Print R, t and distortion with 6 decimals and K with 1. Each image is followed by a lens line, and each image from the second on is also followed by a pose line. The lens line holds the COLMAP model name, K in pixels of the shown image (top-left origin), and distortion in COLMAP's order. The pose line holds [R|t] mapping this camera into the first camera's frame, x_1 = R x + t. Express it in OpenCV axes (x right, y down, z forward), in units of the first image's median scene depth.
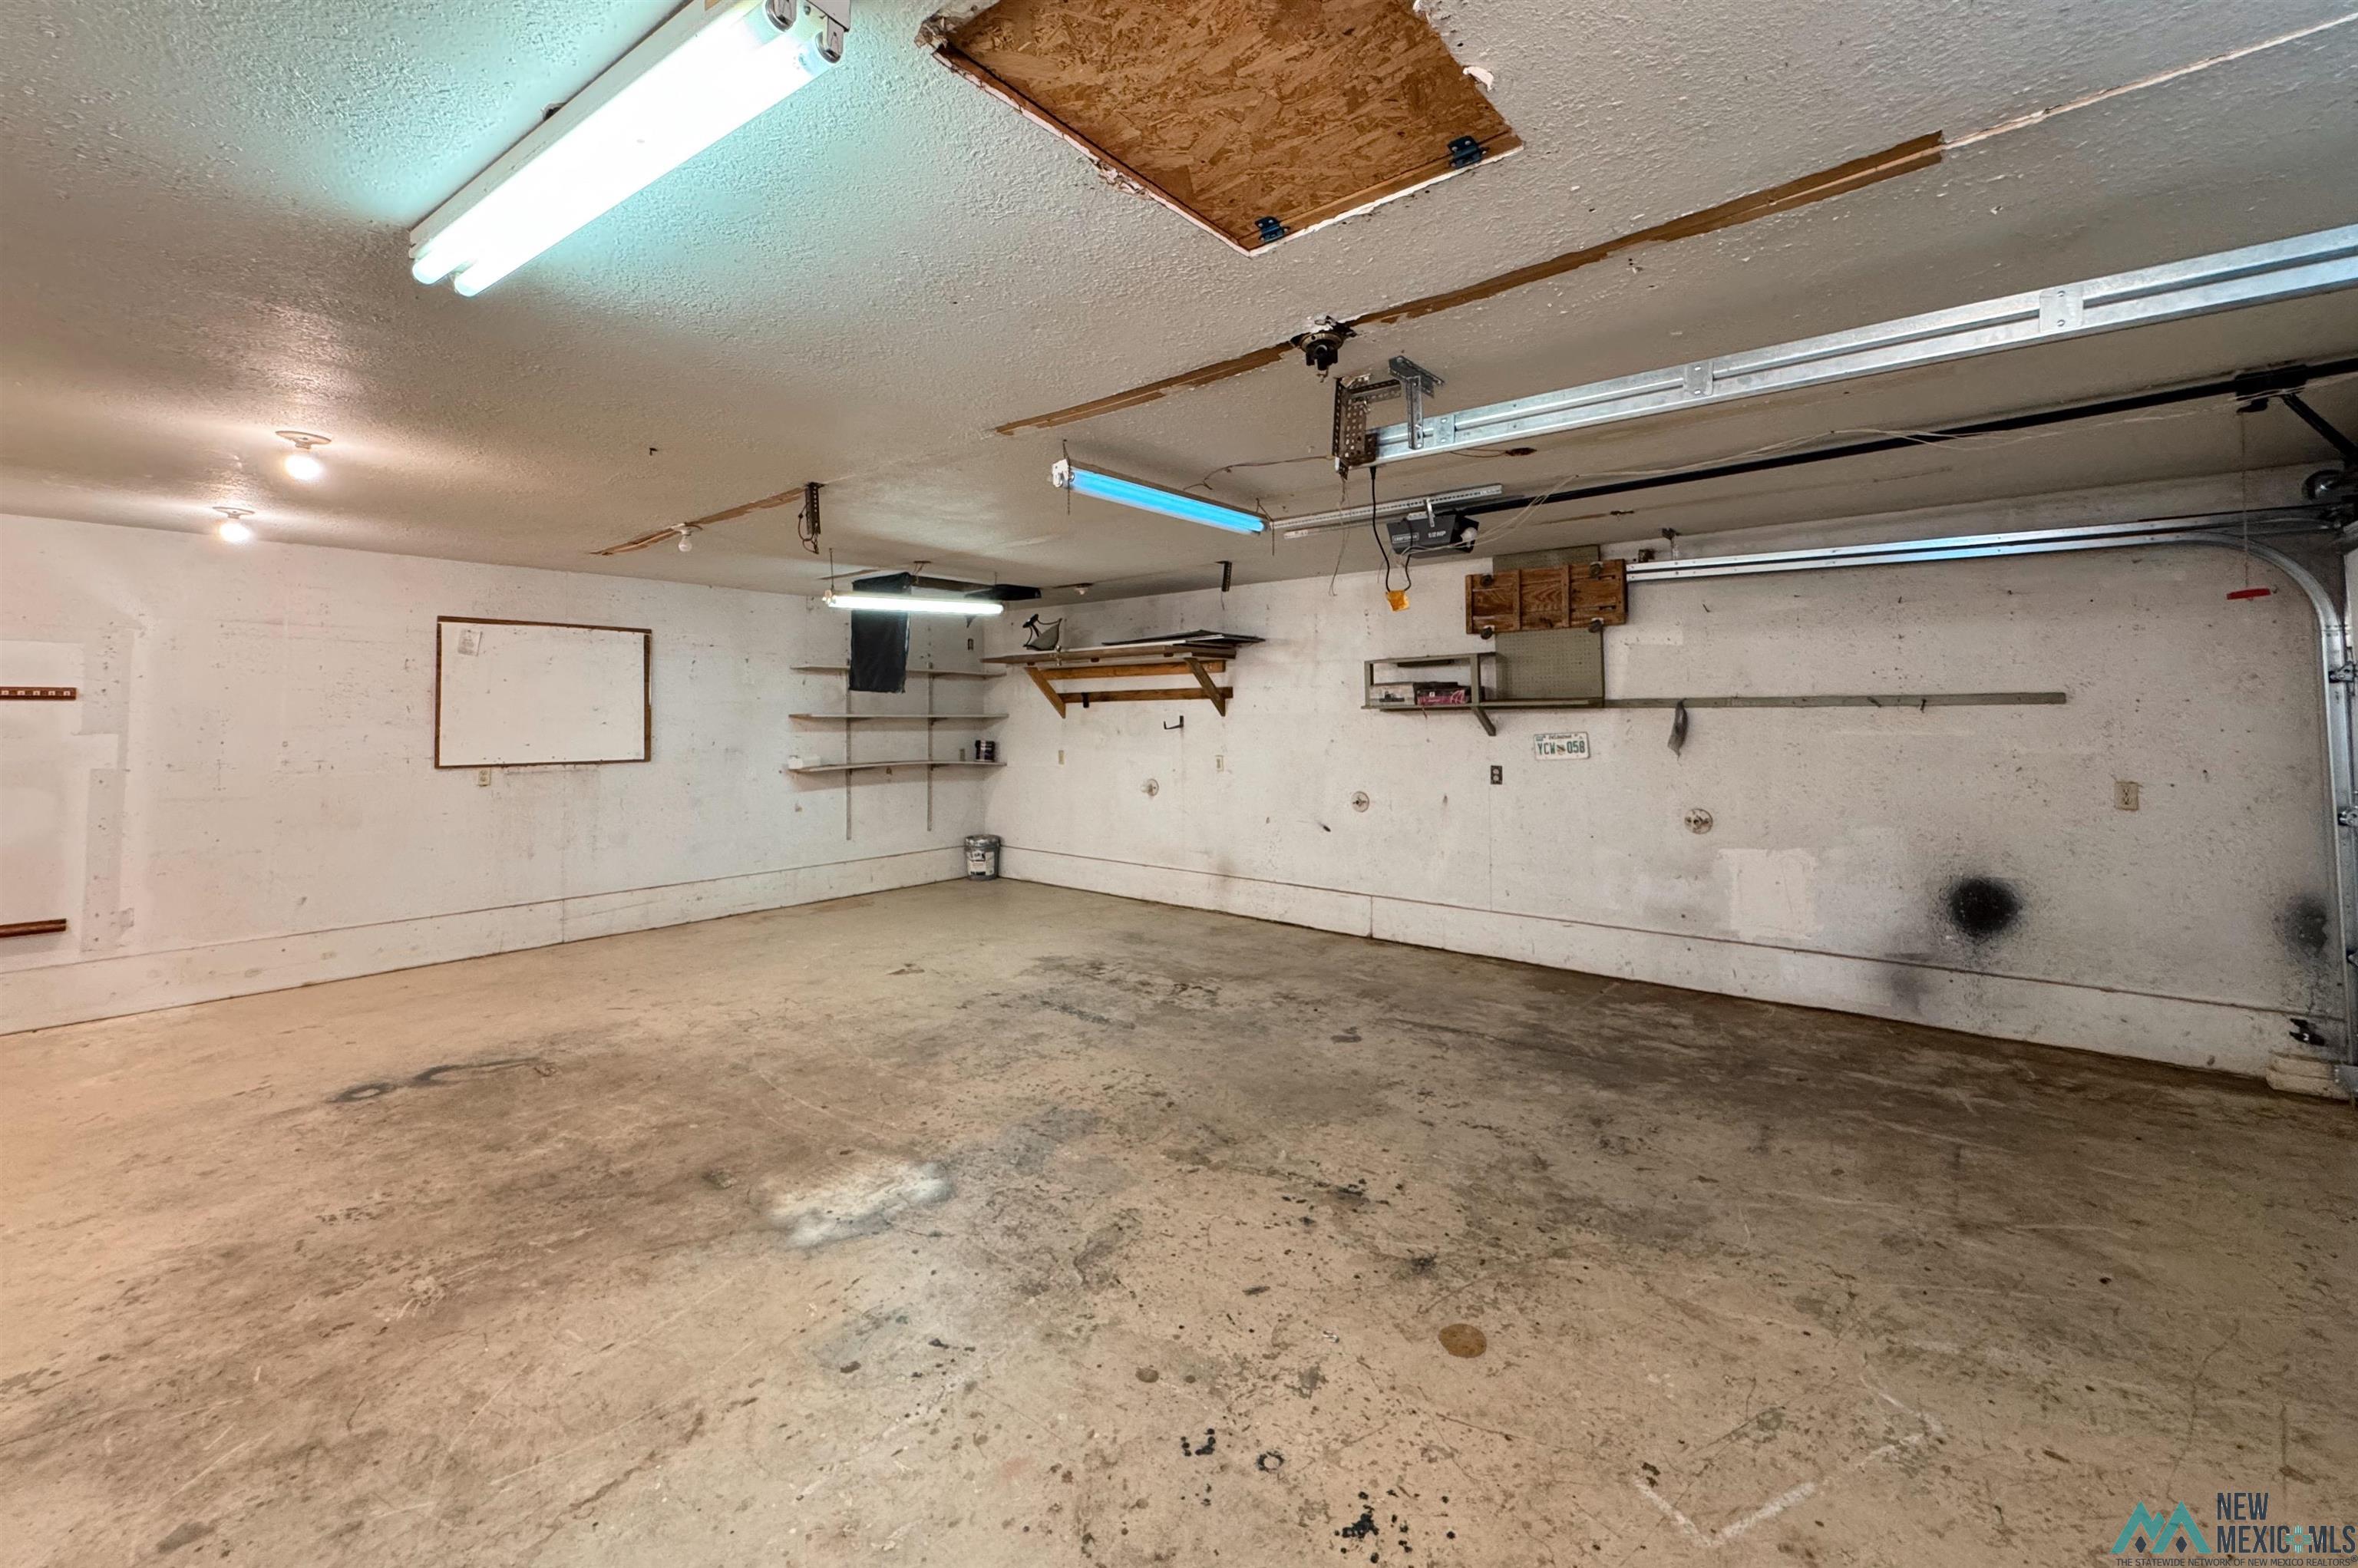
lens RADIAL K [[966.1, 0, 1178.3], [0, 966.1, 701.1], [0, 0, 1]] dist [-0.002283, -0.000279]
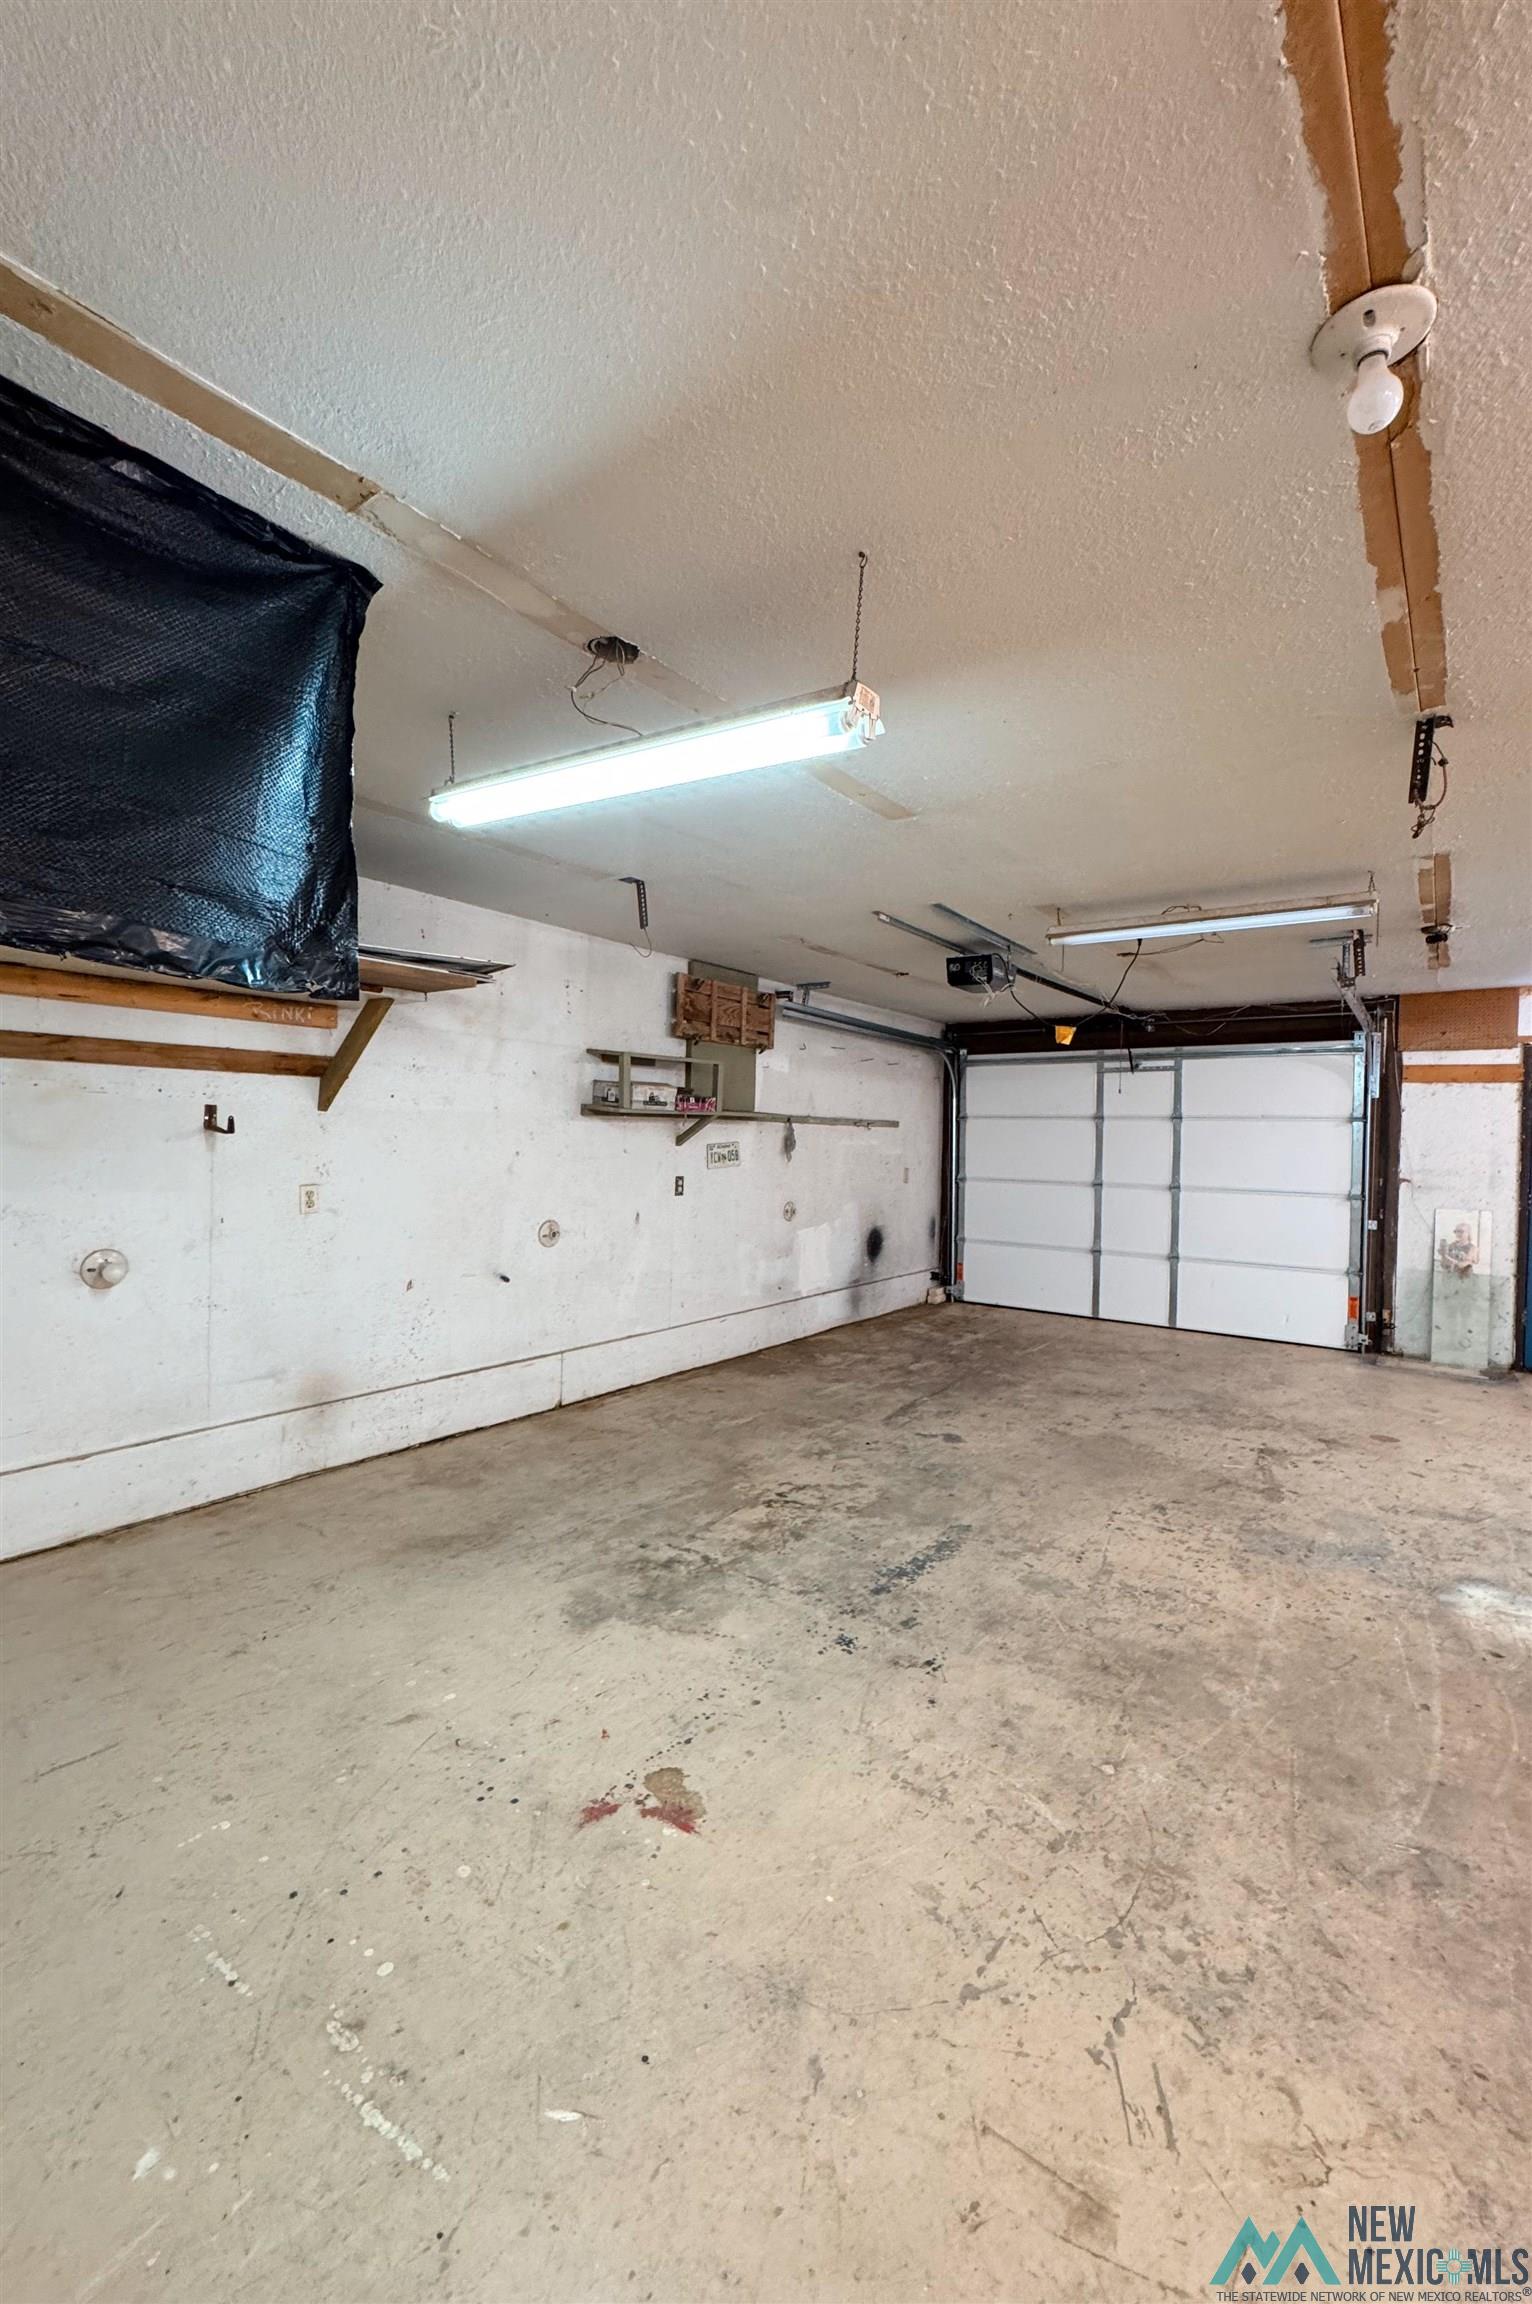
lens RADIAL K [[944.0, 0, 805.4], [0, 944.0, 1154.0], [0, 0, 1]] dist [-0.002283, -0.000279]
pose [[-0.103953, -0.012764, 0.994500, -0.975471], [-0.036432, 0.999295, 0.009018, 0.049387], [-0.993915, -0.035294, -0.104345, 1.525064]]
